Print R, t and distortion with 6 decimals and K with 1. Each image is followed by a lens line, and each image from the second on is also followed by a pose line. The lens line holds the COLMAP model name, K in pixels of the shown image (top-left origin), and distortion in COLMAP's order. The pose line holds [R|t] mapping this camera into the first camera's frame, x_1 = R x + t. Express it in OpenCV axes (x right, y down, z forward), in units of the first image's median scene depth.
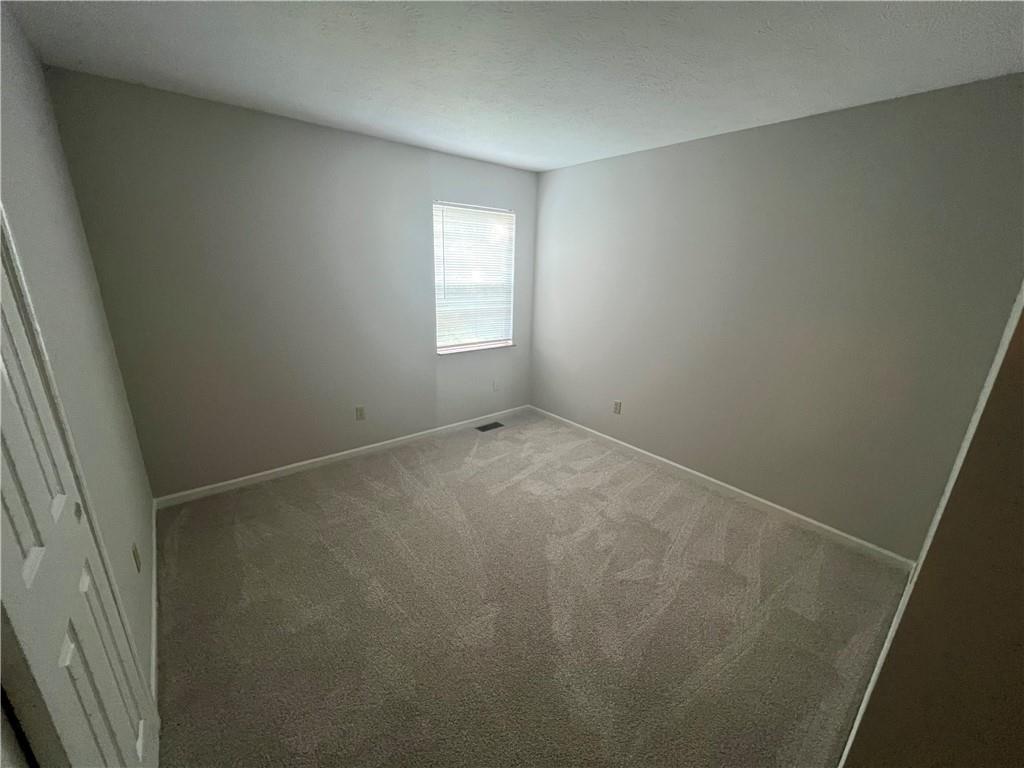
lens RADIAL K [[410.5, 0, 508.9], [0, 410.5, 385.4], [0, 0, 1]] dist [0.000976, 0.000414]
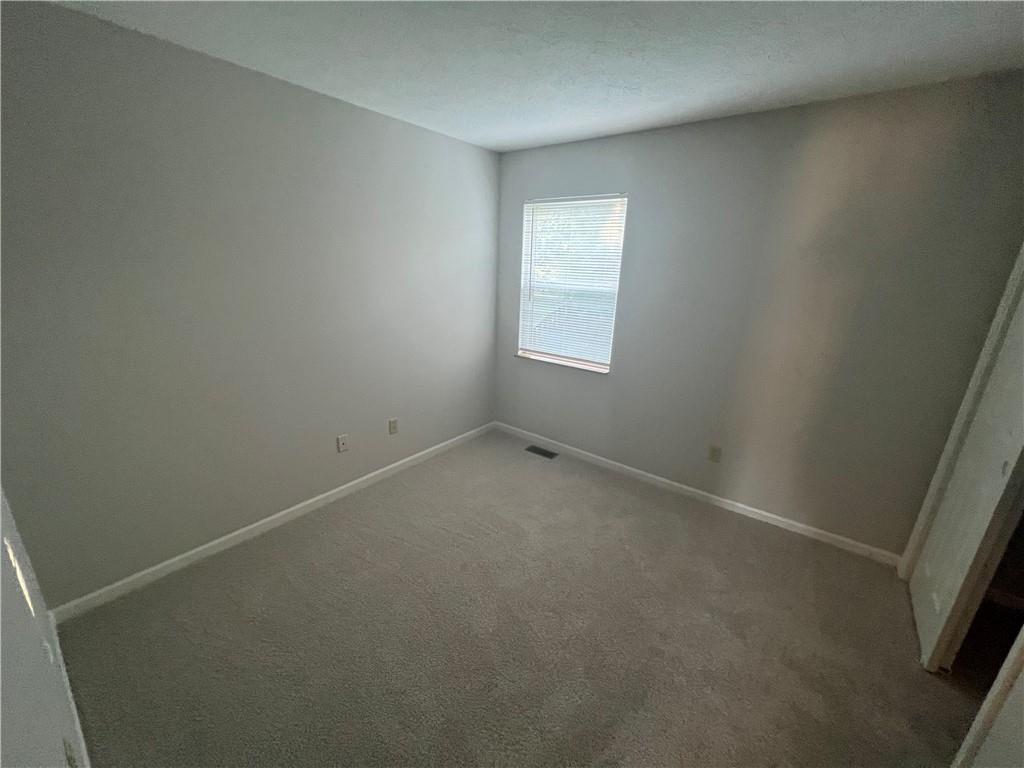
lens RADIAL K [[410.5, 0, 508.7], [0, 410.5, 387.3], [0, 0, 1]] dist [0.000976, 0.000414]
pose [[0.235518, 0.273399, -0.932622, 0.772023], [-0.294496, 0.934575, 0.199601, -0.195313], [0.926177, 0.227644, 0.300624, 0.698481]]
